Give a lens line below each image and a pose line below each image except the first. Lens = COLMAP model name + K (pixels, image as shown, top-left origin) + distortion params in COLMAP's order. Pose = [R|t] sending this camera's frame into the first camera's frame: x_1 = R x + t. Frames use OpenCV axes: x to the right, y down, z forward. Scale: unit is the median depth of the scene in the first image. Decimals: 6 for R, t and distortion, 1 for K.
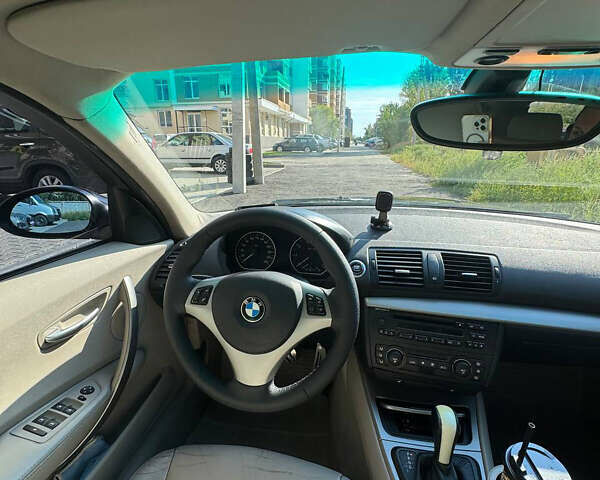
lens RADIAL K [[315.7, 0, 300.3], [0, 315.7, 235.3], [0, 0, 1]] dist [-0.010263, 0.002004]
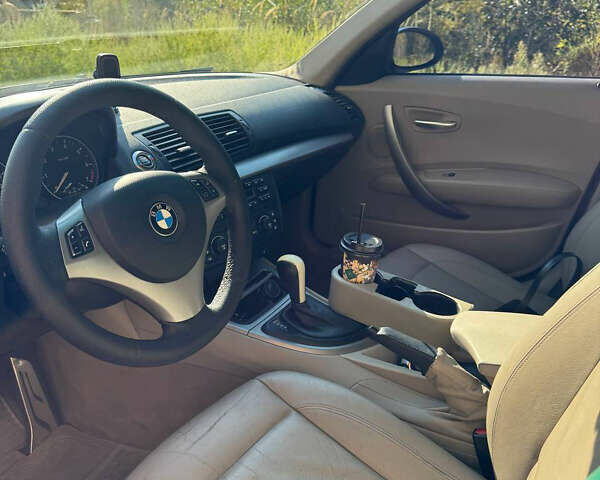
lens RADIAL K [[565.4, 0, 300.4], [0, 565.4, 239.2], [0, 0, 1]] dist [0.040481, 0.000000]
pose [[0.362806, -0.363712, 0.857954, -0.893696], [0.261392, 0.923443, 0.280939, -0.002376], [-0.894453, 0.122336, 0.430102, 0.137440]]
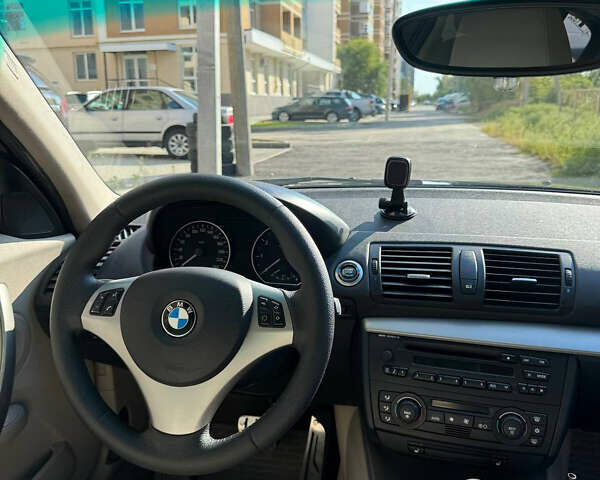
lens RADIAL K [[565.4, 0, 296.9], [0, 565.4, 243.1], [0, 0, 1]] dist [0.040481, 0.000000]
pose [[0.998932, -0.001253, -0.046184, 0.125321], [-0.001012, 0.998799, -0.048984, 0.101972], [0.046190, 0.048978, 0.997731, -0.170746]]
